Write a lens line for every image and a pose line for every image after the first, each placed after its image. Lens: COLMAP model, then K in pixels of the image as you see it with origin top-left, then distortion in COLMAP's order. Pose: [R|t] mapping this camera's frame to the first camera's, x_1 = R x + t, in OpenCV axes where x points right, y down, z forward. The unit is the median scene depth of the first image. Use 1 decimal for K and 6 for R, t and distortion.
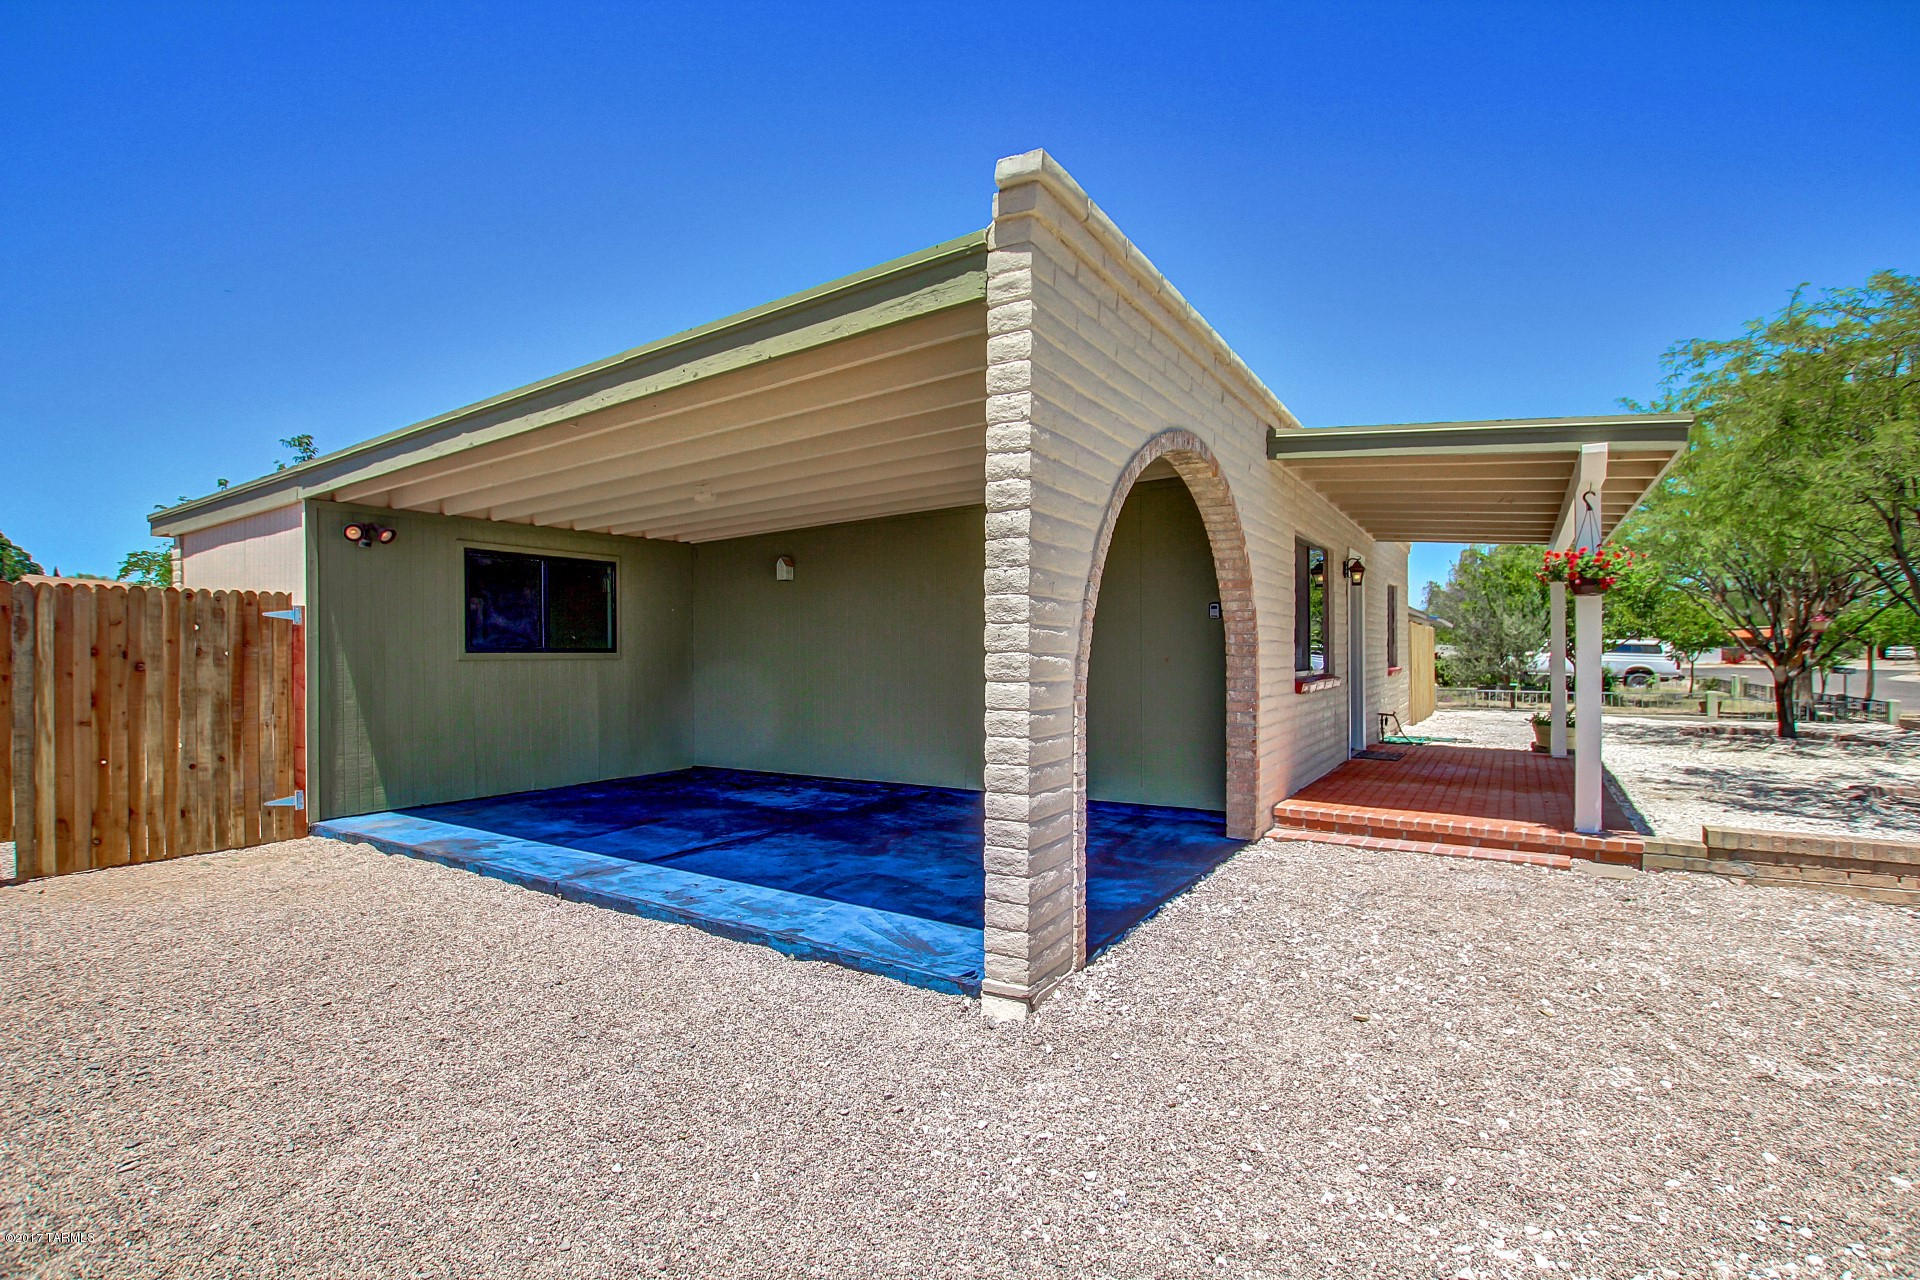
lens RADIAL K [[887.3, 0, 967.4], [0, 887.3, 649.0], [0, 0, 1]] dist [-0.033376, 0.004630]
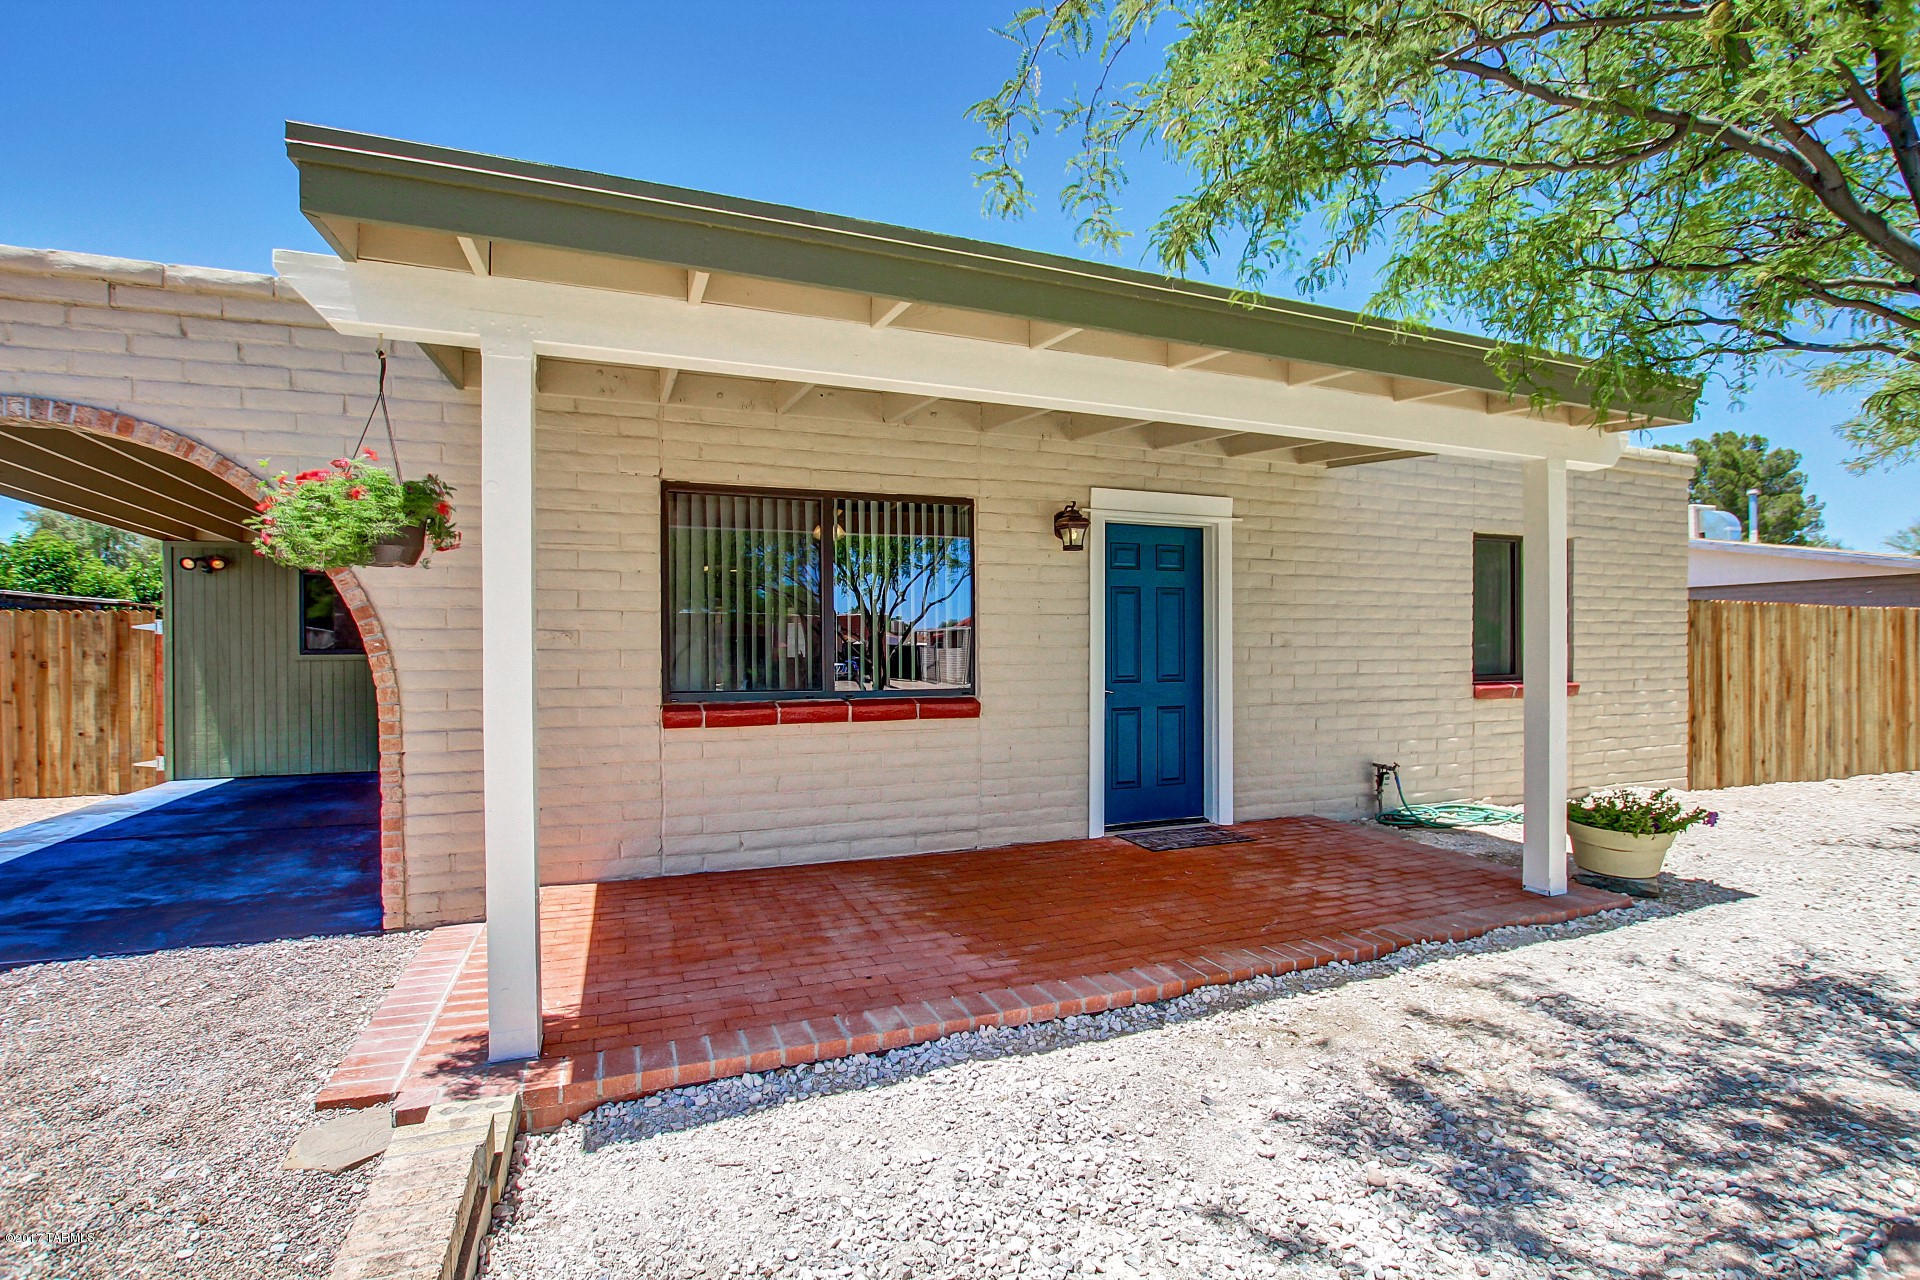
lens RADIAL K [[887.3, 0, 967.4], [0, 887.3, 649.0], [0, 0, 1]] dist [-0.033376, 0.004630]
pose [[0.806291, 0.003976, -0.591506, 1.113408], [0.002785, 0.999941, 0.010517, -0.016506], [0.591513, -0.010127, 0.806232, 0.705458]]
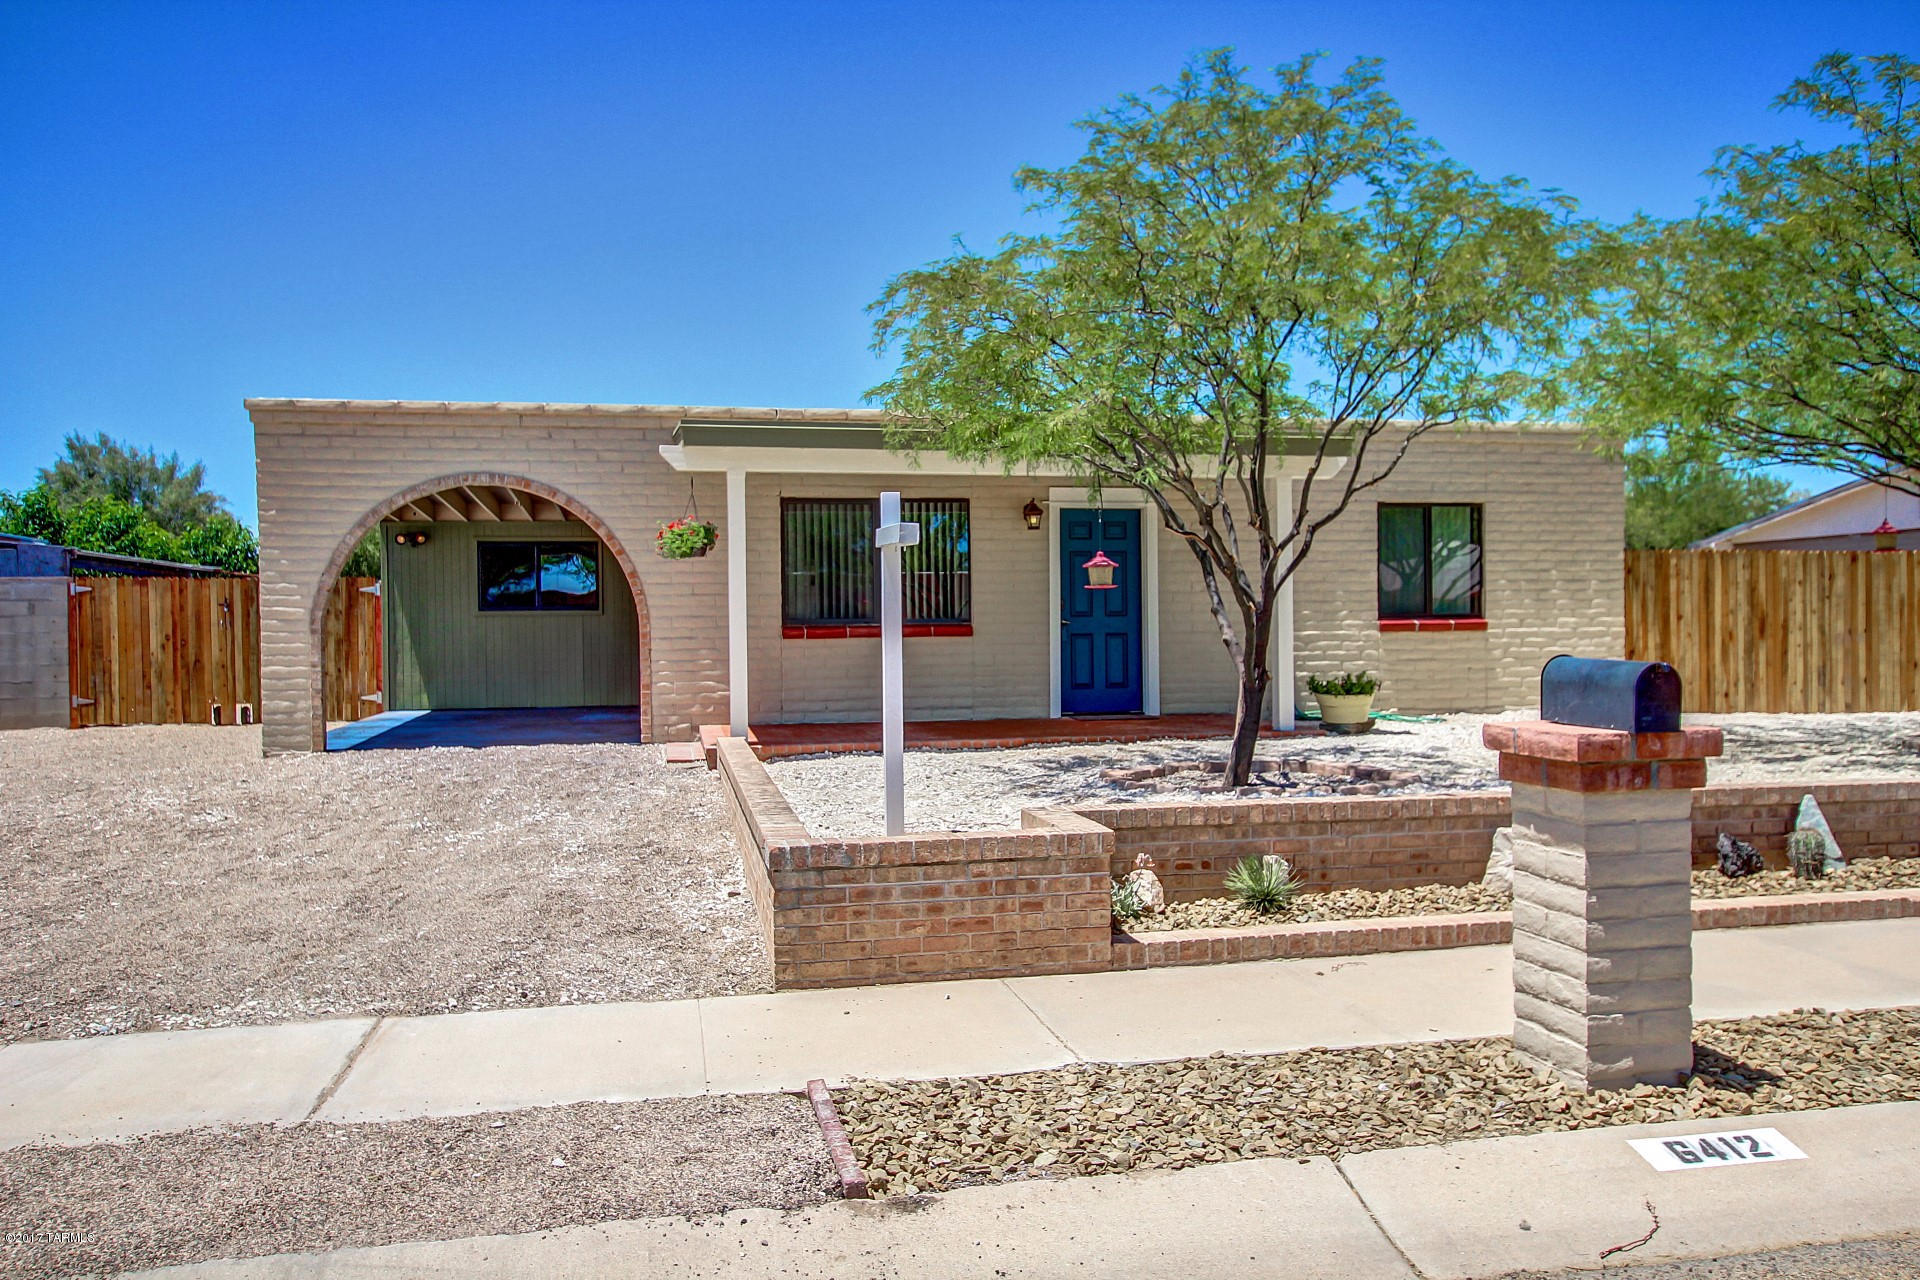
lens RADIAL K [[1490.9, 0, 960.0], [0, 1490.9, 640.0], [0, 0, 1]] dist [0.003233, 0.003298]
pose [[0.695335, 0.003515, -0.718677, 2.287485], [0.011763, 0.999798, 0.016270, 0.027780], [0.718589, -0.019767, 0.695154, -0.234568]]
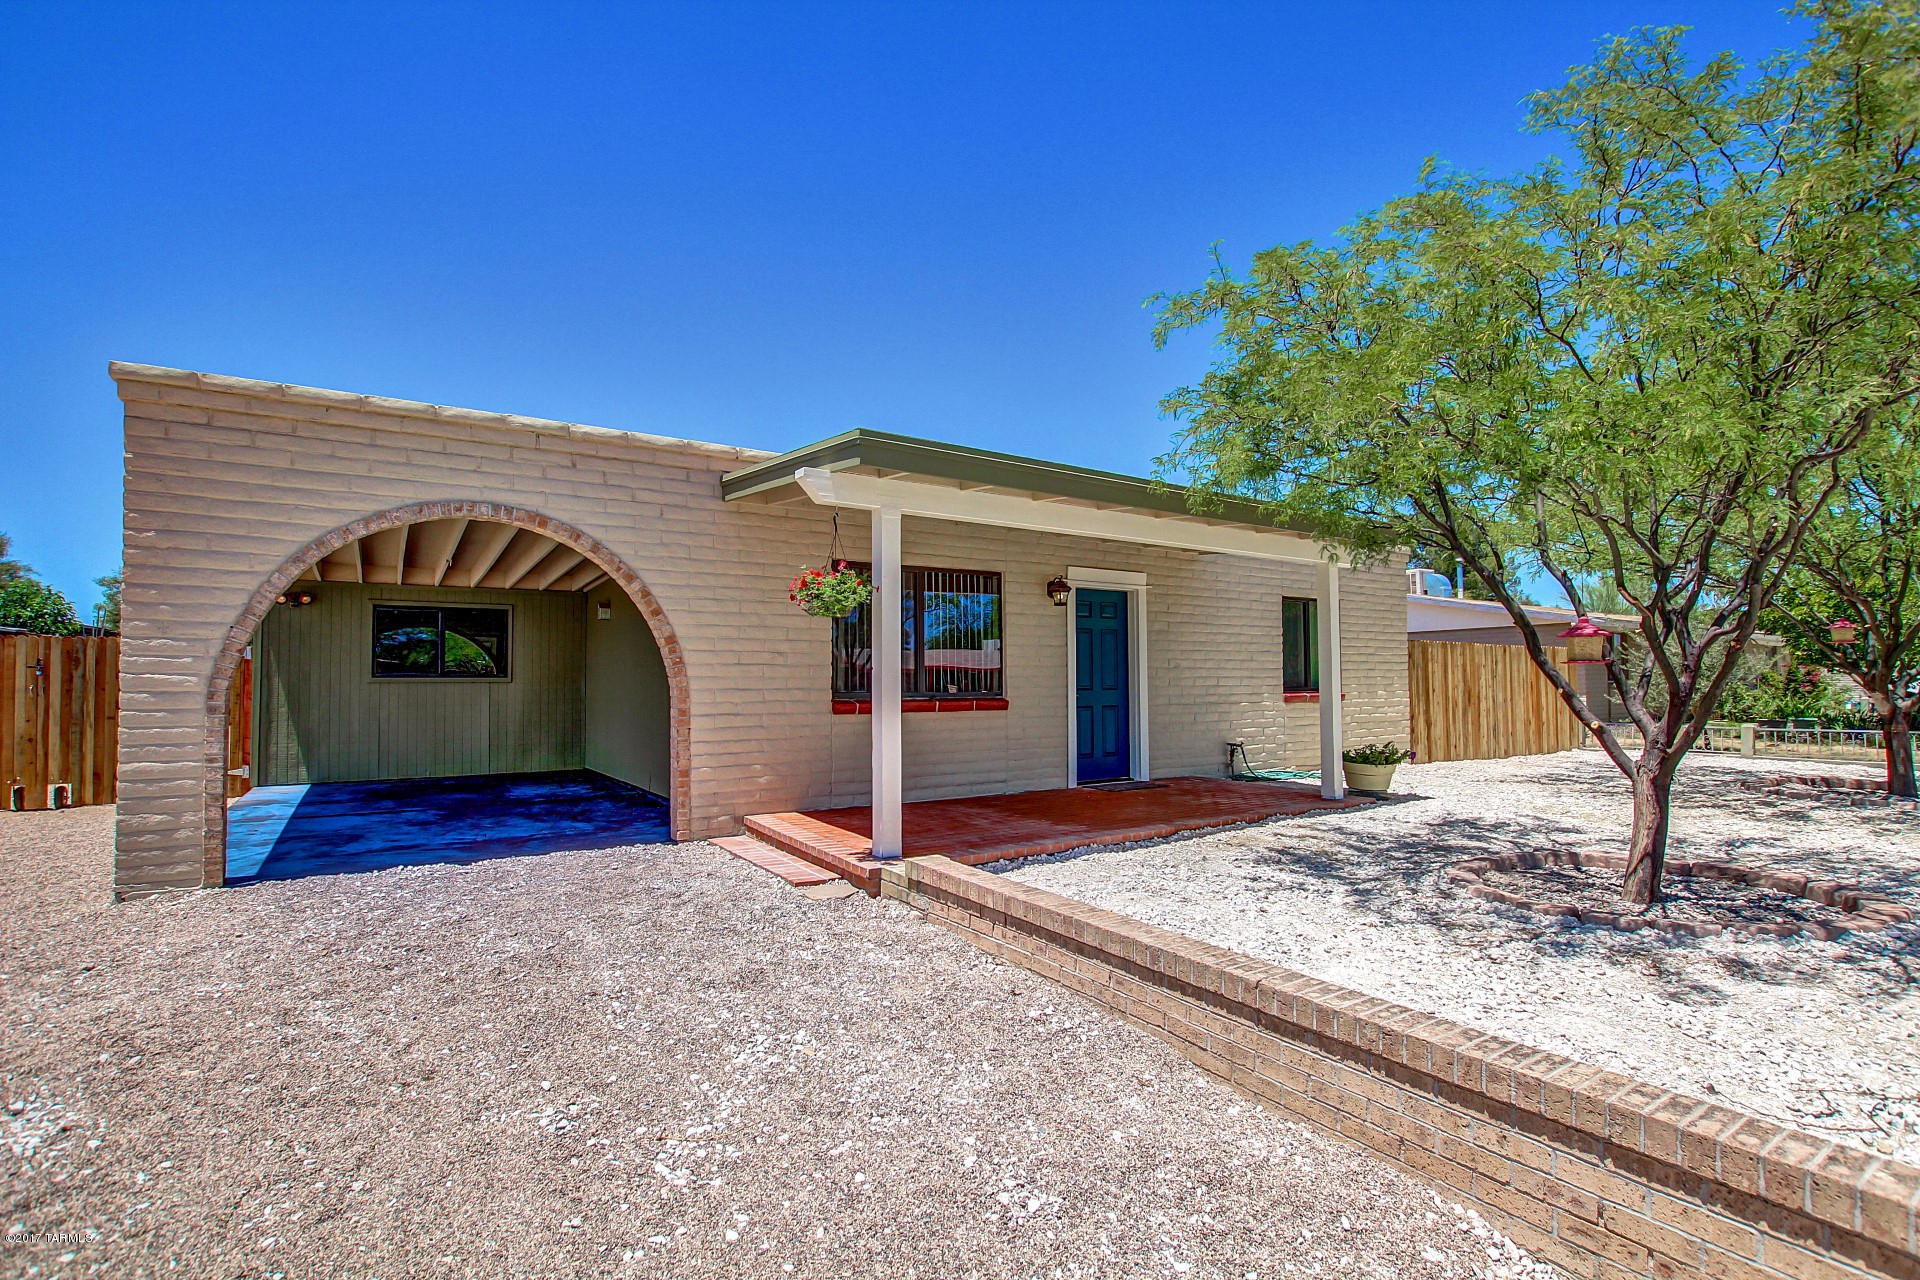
lens RADIAL K [[887.3, 0, 967.4], [0, 887.3, 649.0], [0, 0, 1]] dist [-0.033376, 0.004630]
pose [[0.911920, -0.016321, -0.410044, 1.119270], [0.003453, 0.999479, -0.032104, 0.009158], [0.410355, 0.027861, 0.911500, 0.116347]]
